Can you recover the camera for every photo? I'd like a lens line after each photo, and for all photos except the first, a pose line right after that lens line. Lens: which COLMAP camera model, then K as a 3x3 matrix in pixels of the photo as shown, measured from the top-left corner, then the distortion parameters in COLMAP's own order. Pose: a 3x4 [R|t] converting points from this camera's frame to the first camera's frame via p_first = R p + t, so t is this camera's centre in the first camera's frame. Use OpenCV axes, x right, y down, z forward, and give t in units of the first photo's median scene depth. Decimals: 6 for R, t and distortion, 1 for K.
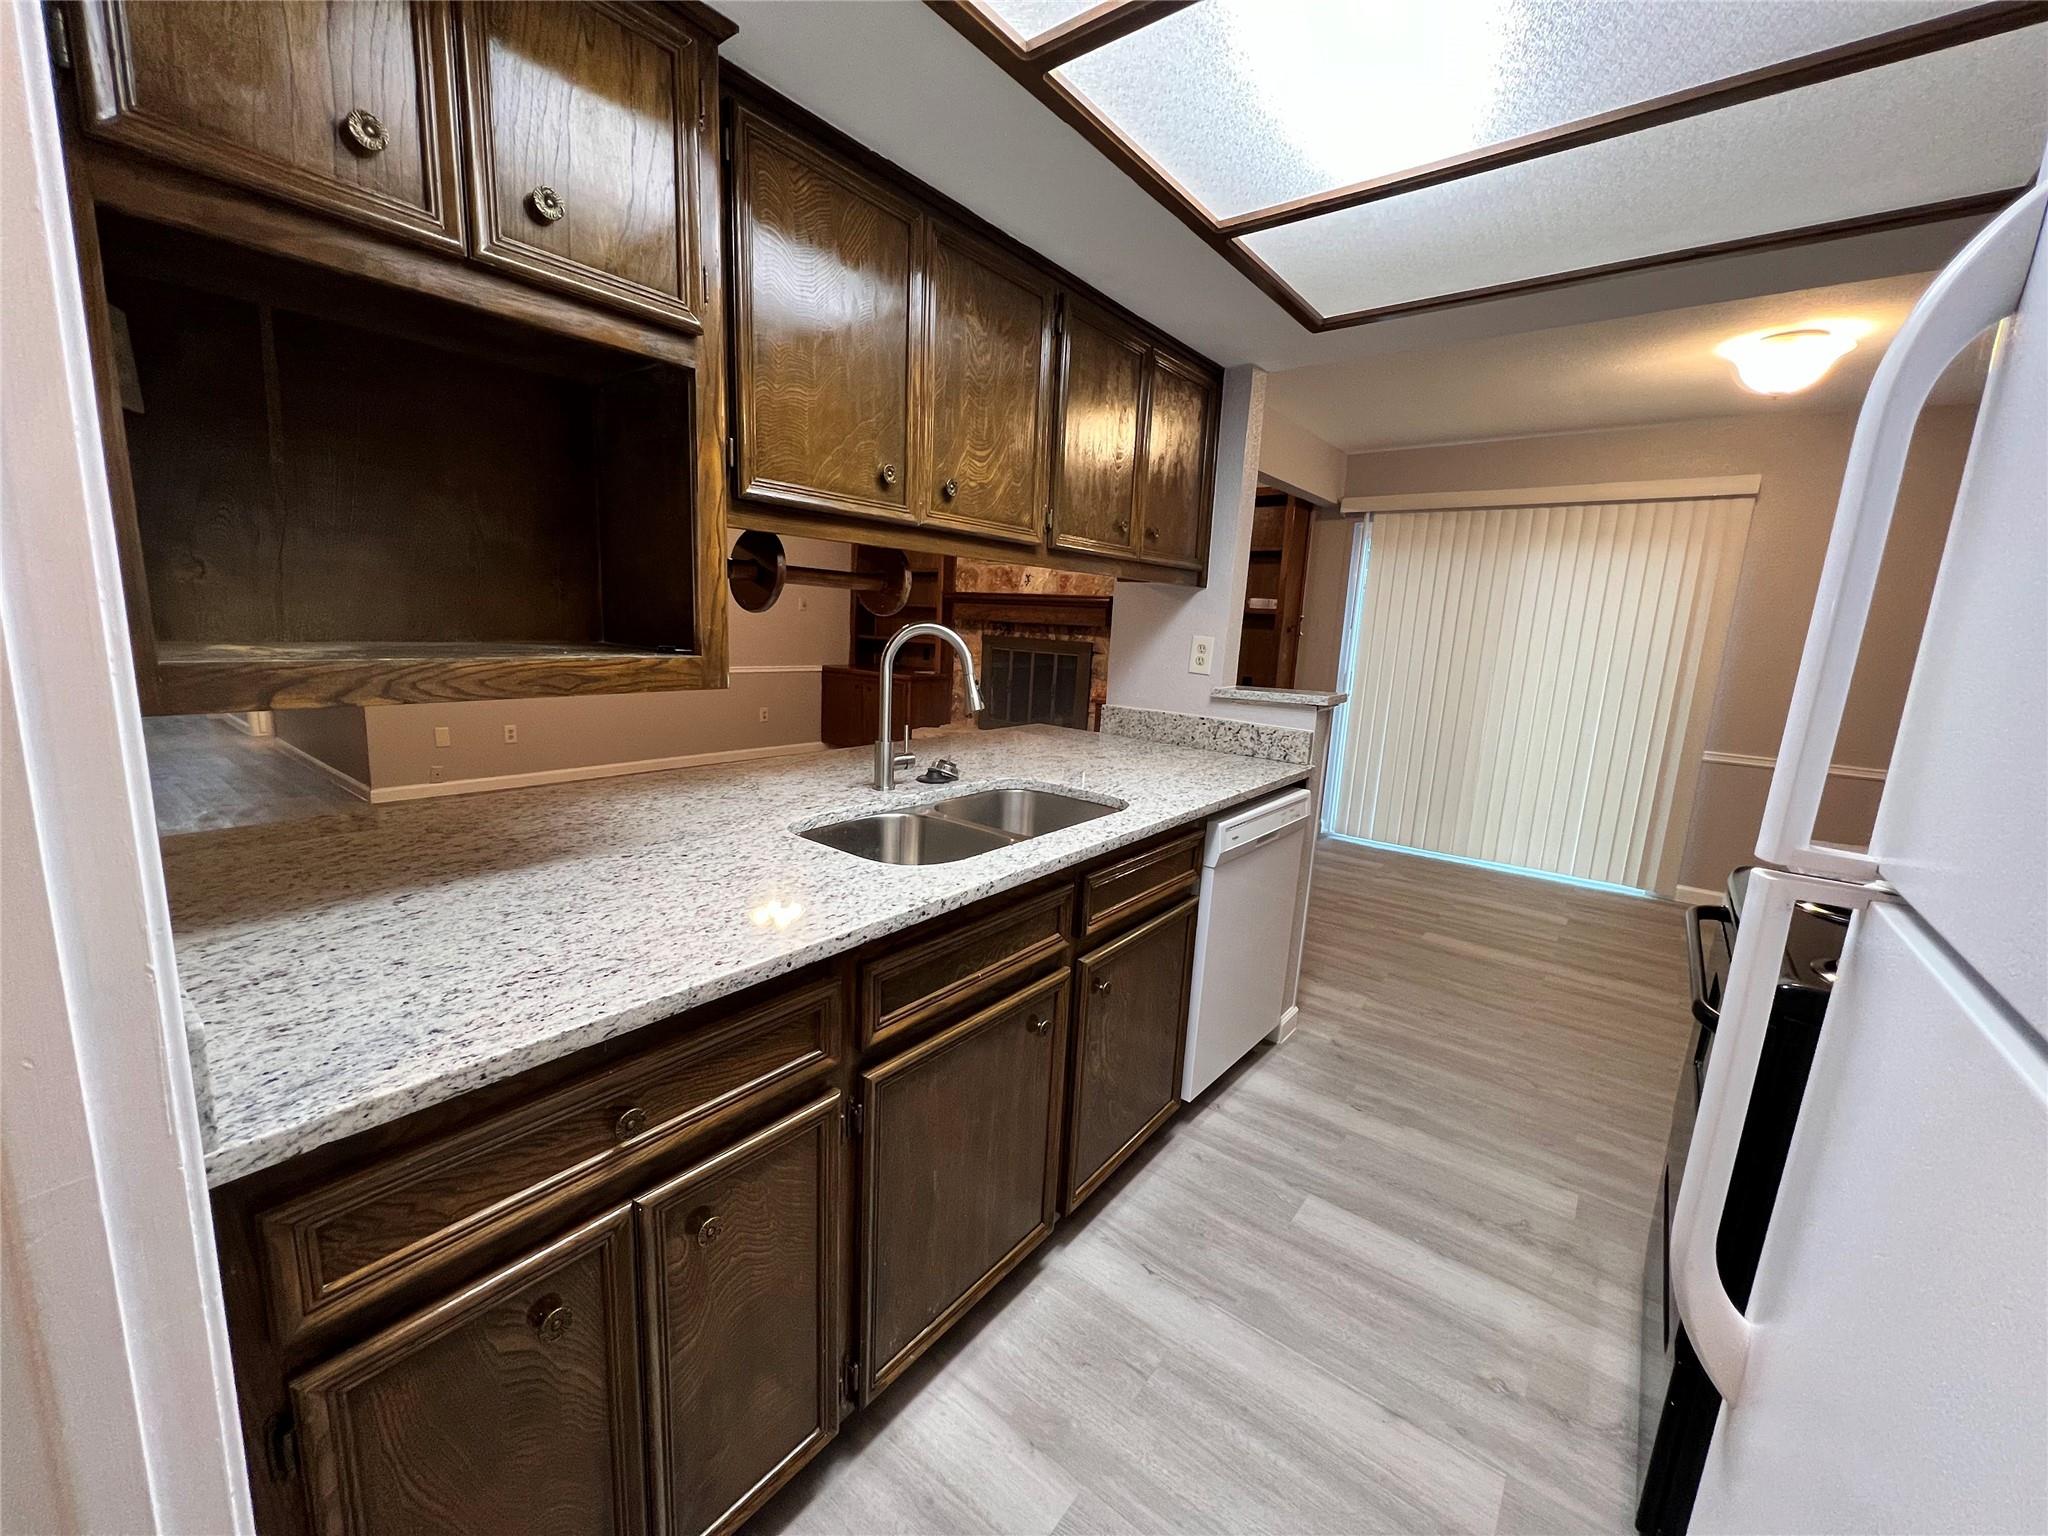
lens RADIAL K [[815.9, 0, 1028.9], [0, 815.9, 768.5], [0, 0, 1]] dist [-0.001391, 0.000650]
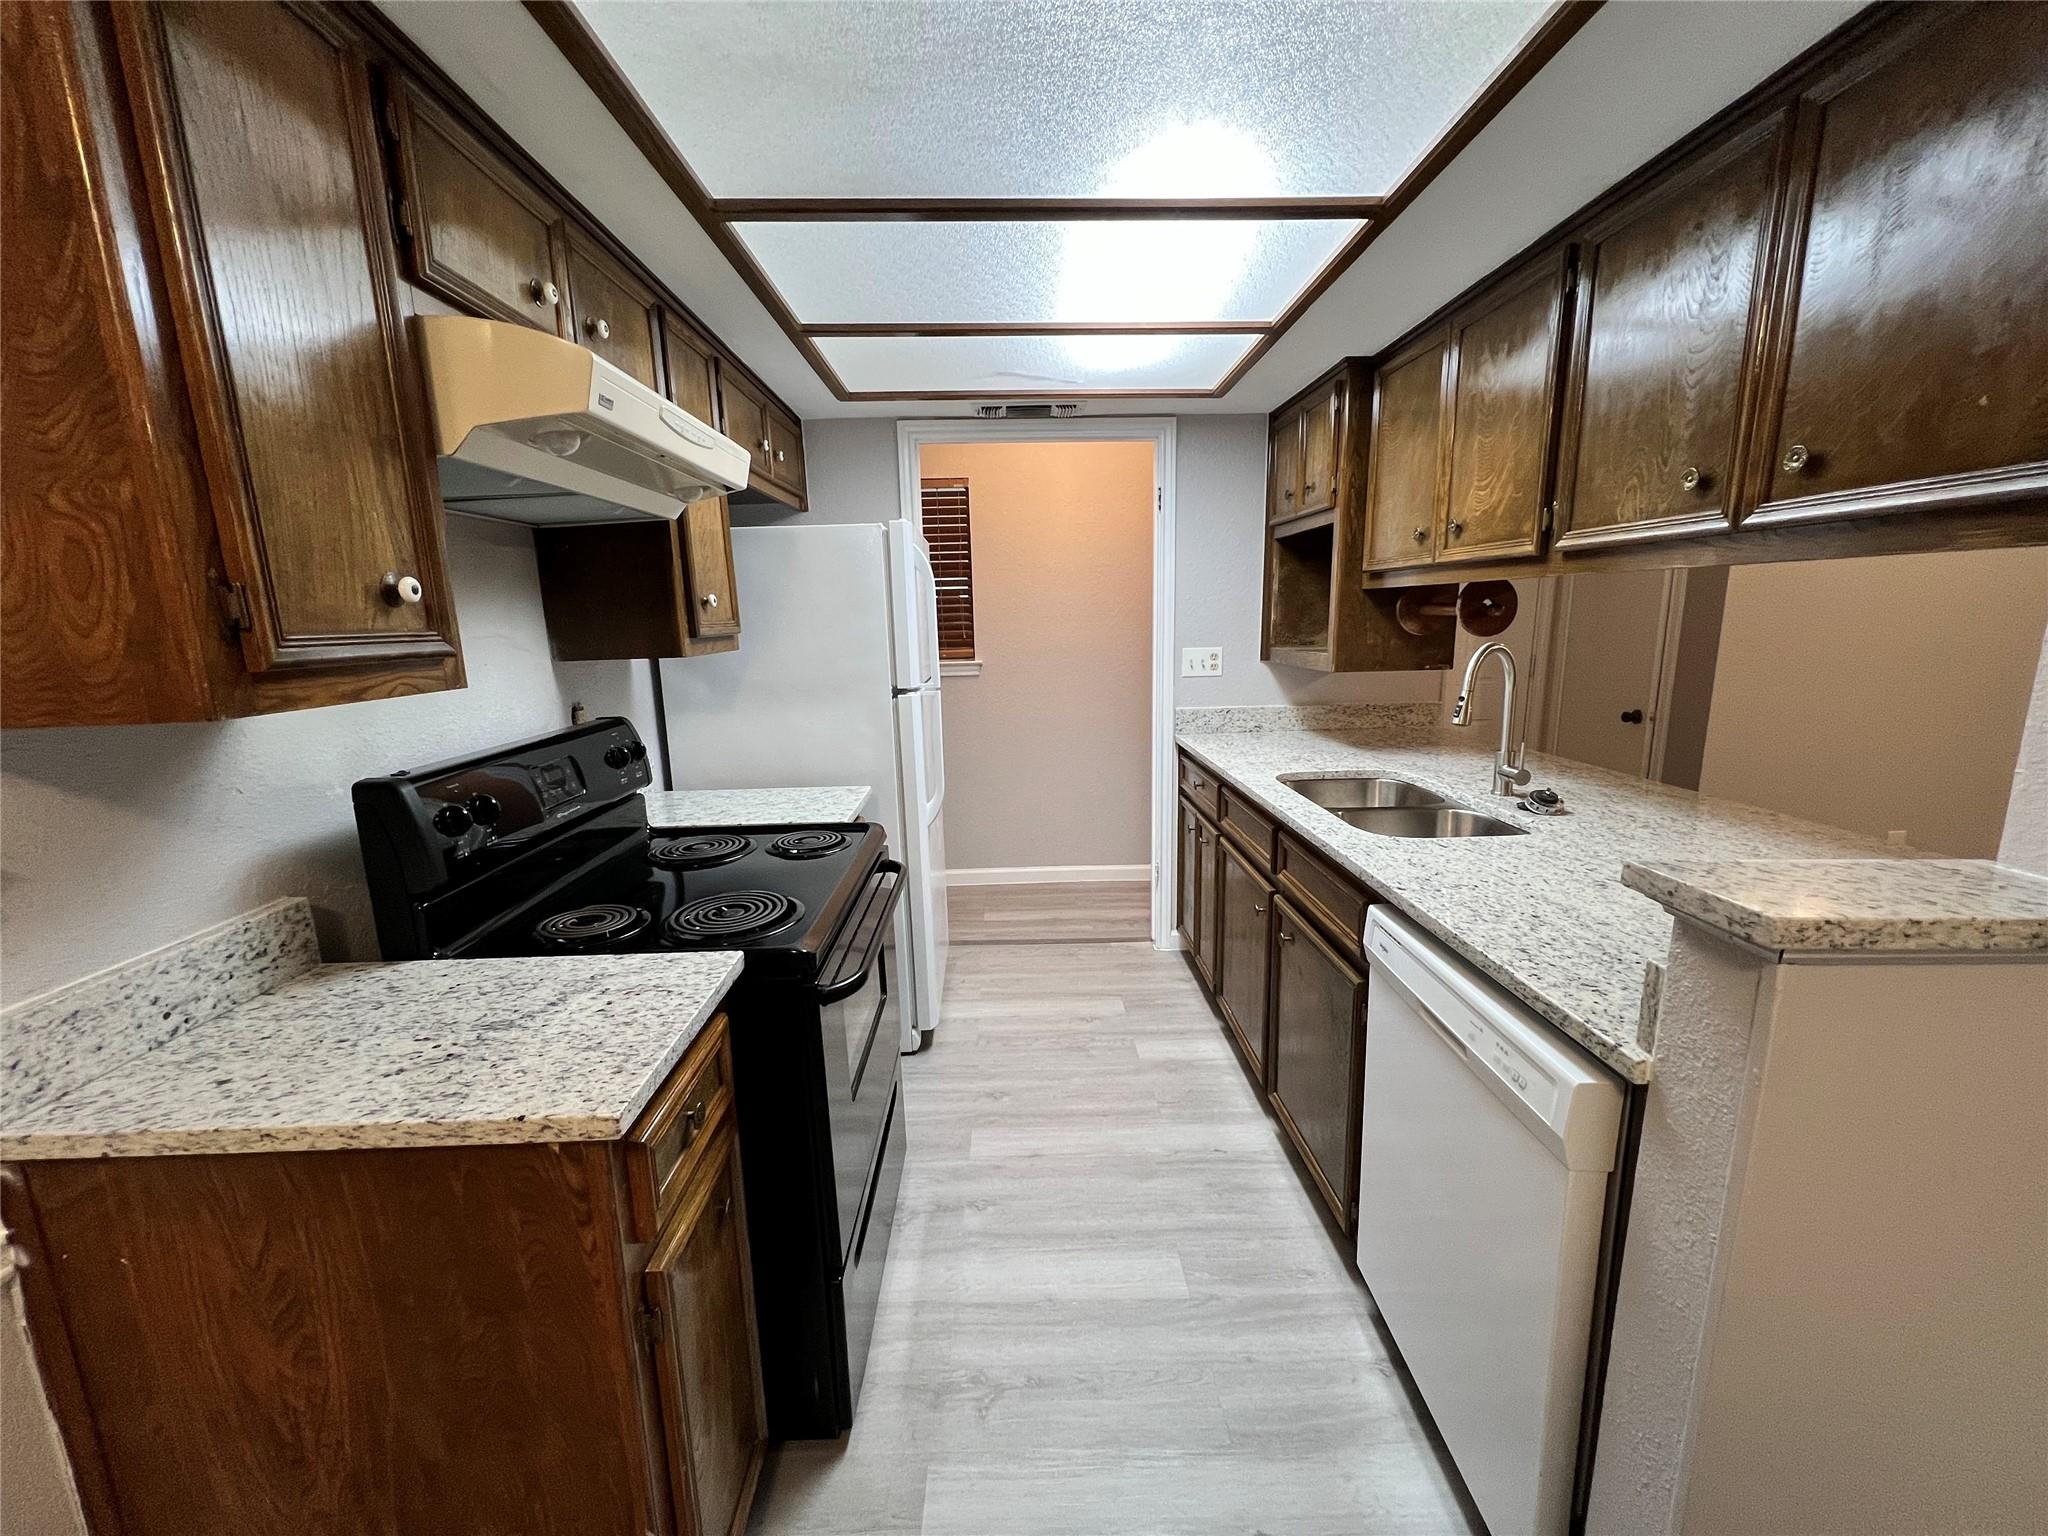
lens RADIAL K [[815.9, 0, 1024.9], [0, 815.9, 767.7], [0, 0, 1]] dist [-0.001391, 0.000650]
pose [[-0.777055, 0.087914, -0.623263, 0.295650], [-0.131117, 0.945867, 0.296890, -0.073840], [0.615625, 0.312420, -0.723464, 0.409140]]
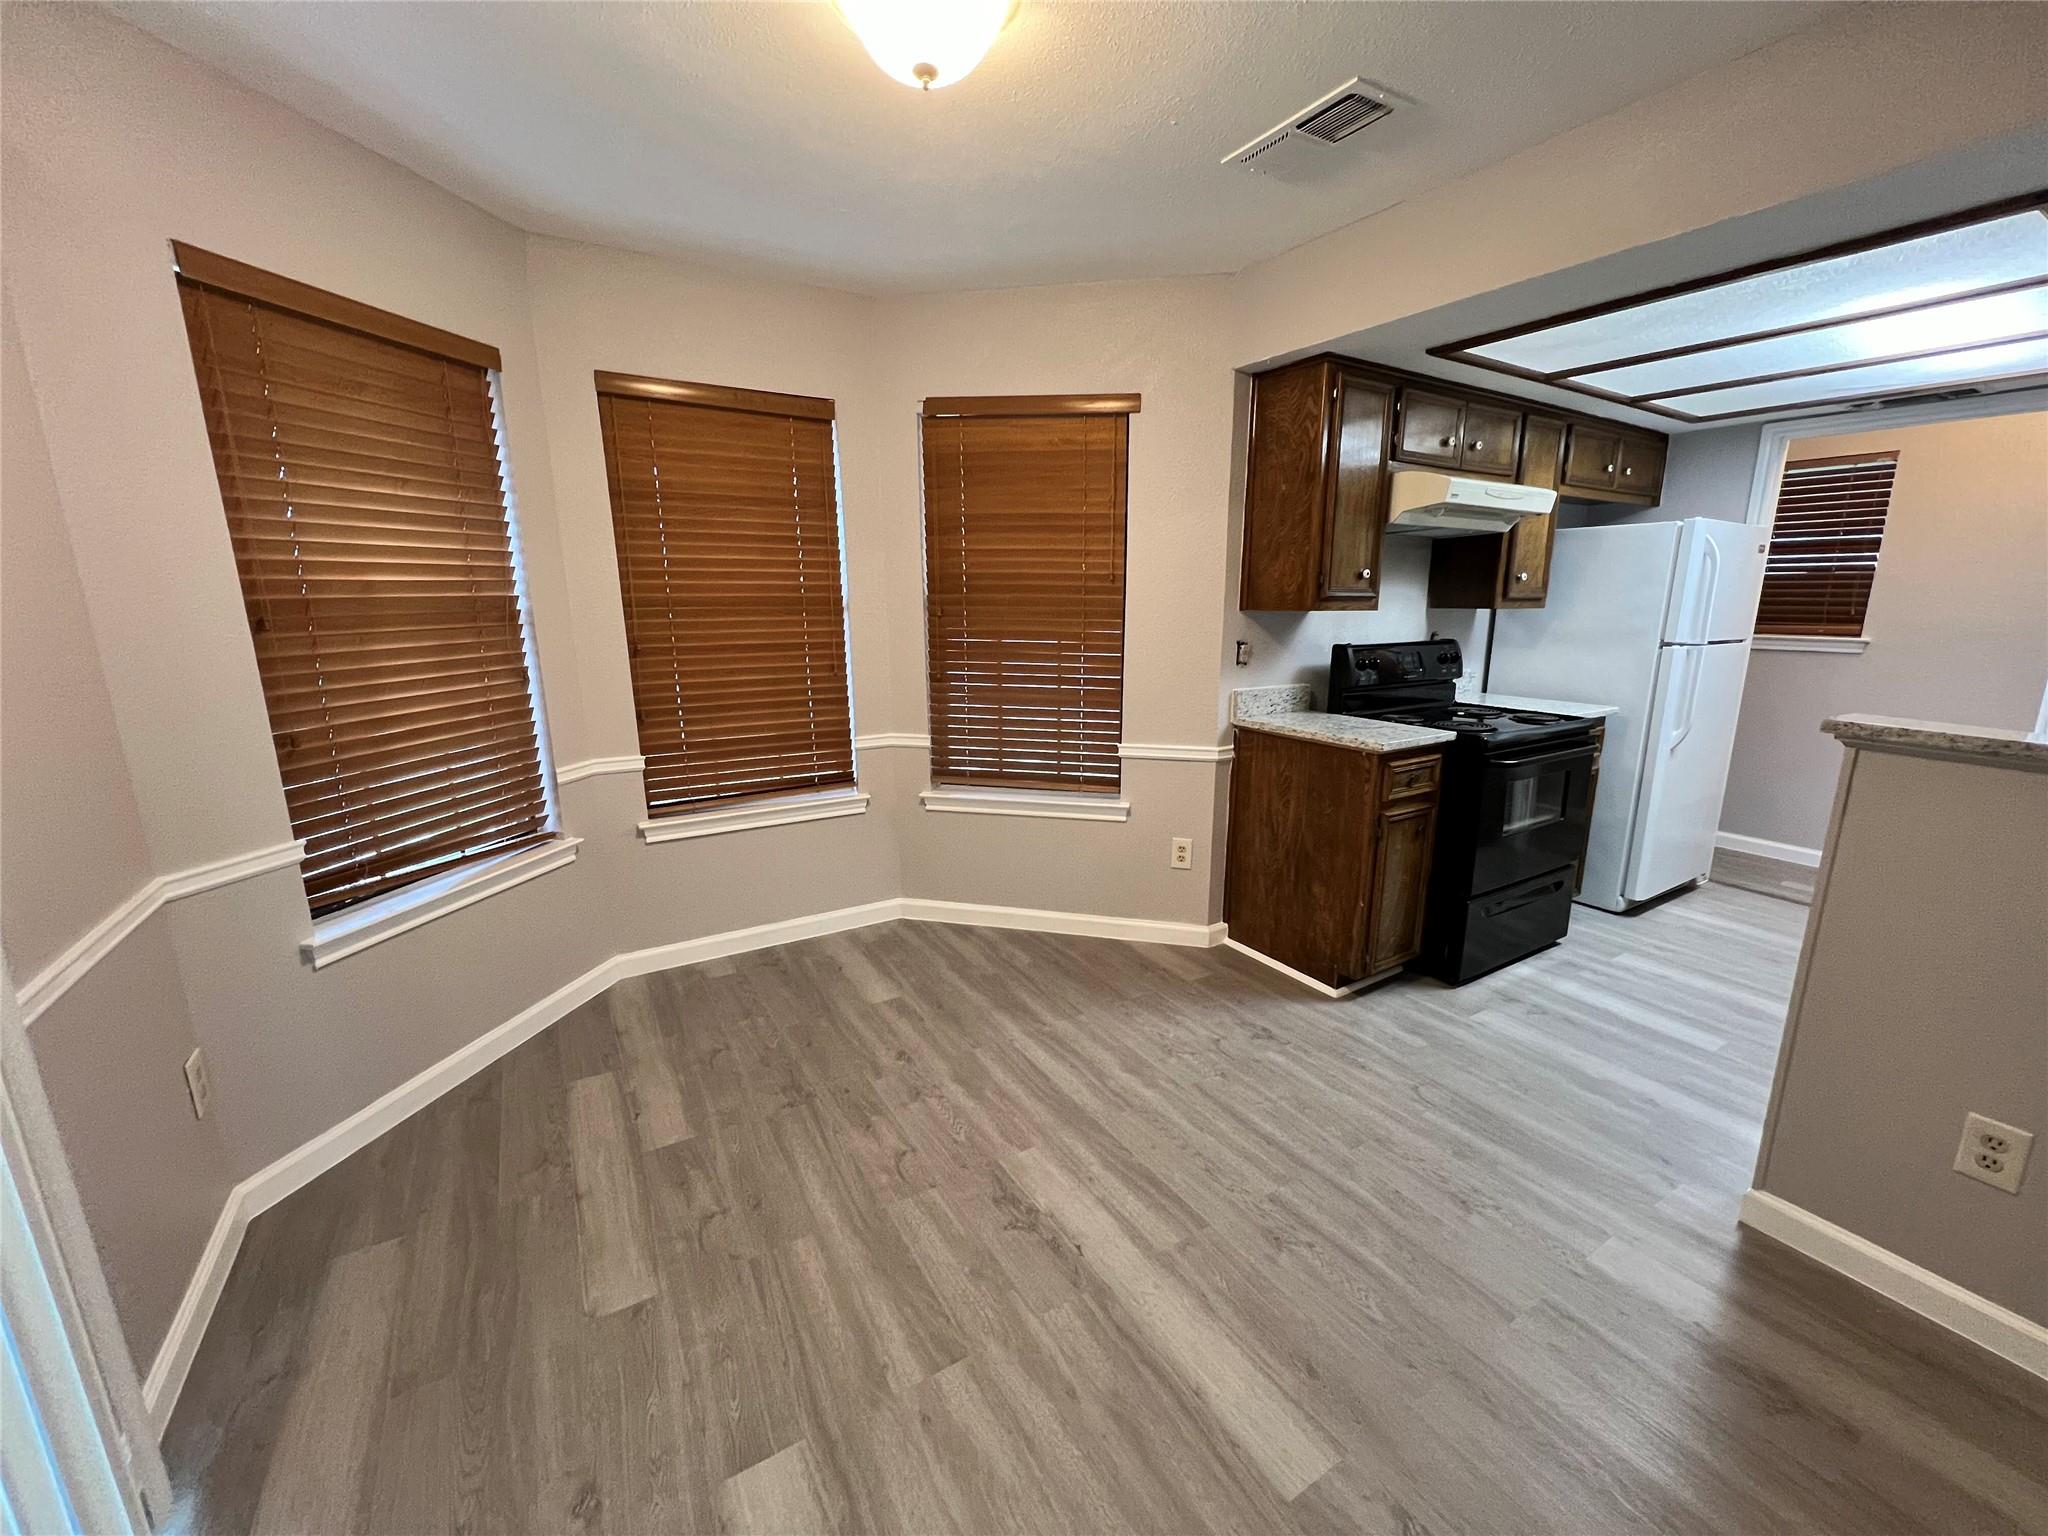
lens RADIAL K [[815.9, 0, 1023.9], [0, 815.9, 769.4], [0, 0, 1]] dist [-0.001391, 0.000650]
pose [[-0.934356, -0.123050, 0.334421, 0.299758], [0.019643, 0.919274, 0.393128, -0.125751], [-0.355799, 0.373891, -0.856512, 0.706582]]
